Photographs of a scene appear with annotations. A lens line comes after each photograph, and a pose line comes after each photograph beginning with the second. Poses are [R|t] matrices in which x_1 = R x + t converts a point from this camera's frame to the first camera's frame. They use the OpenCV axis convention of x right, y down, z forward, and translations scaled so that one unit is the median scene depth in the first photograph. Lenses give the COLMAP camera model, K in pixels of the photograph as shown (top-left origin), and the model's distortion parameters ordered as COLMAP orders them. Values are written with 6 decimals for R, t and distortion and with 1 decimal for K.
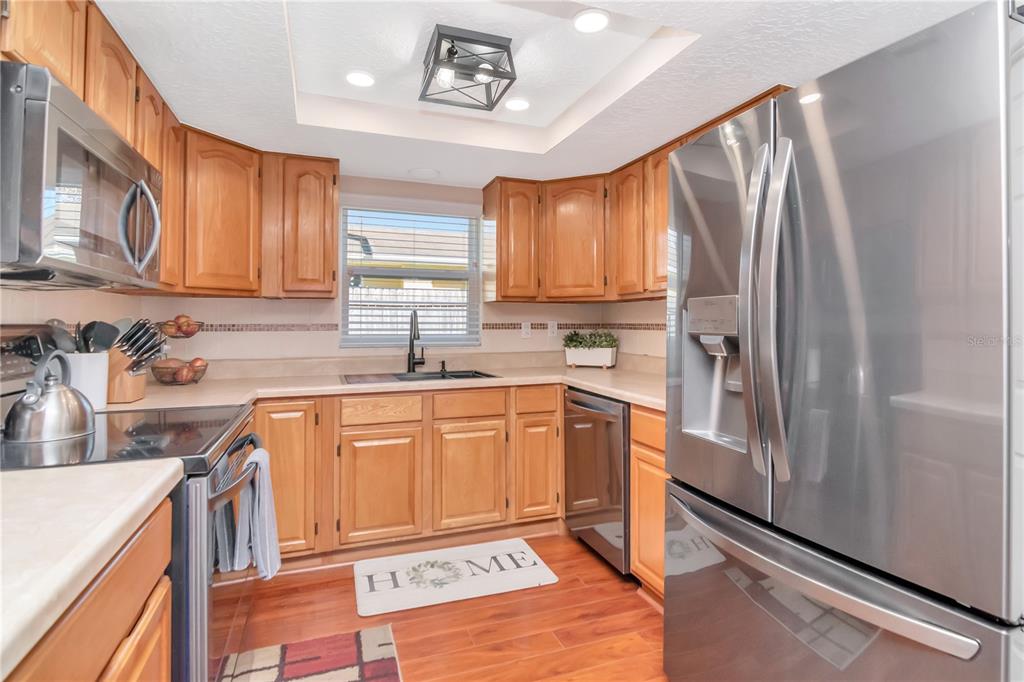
lens RADIAL K [[506.9, 0, 517.5], [0, 506.9, 317.7], [0, 0, 1]] dist [-0.004524, -0.007156]
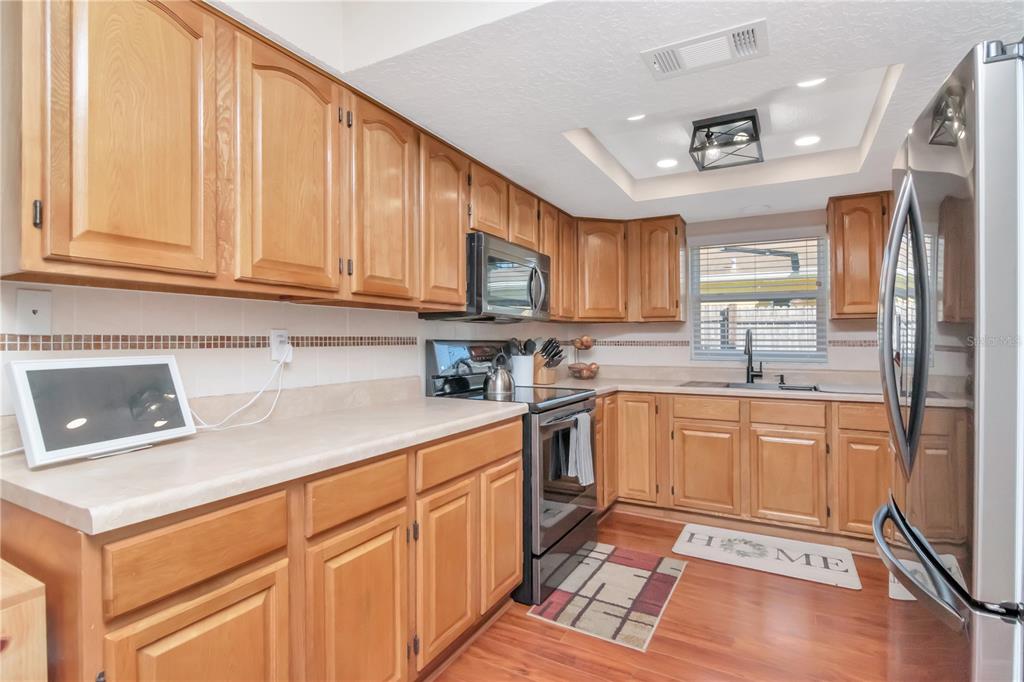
lens RADIAL K [[498.0, 0, 525.5], [0, 498.0, 347.9], [0, 0, 1]] dist [-0.003852, -0.000552]
pose [[0.662676, 0.007898, -0.748865, 0.357513], [0.008316, 0.999805, 0.017903, 0.004409], [0.748860, -0.018091, 0.662481, -0.155918]]
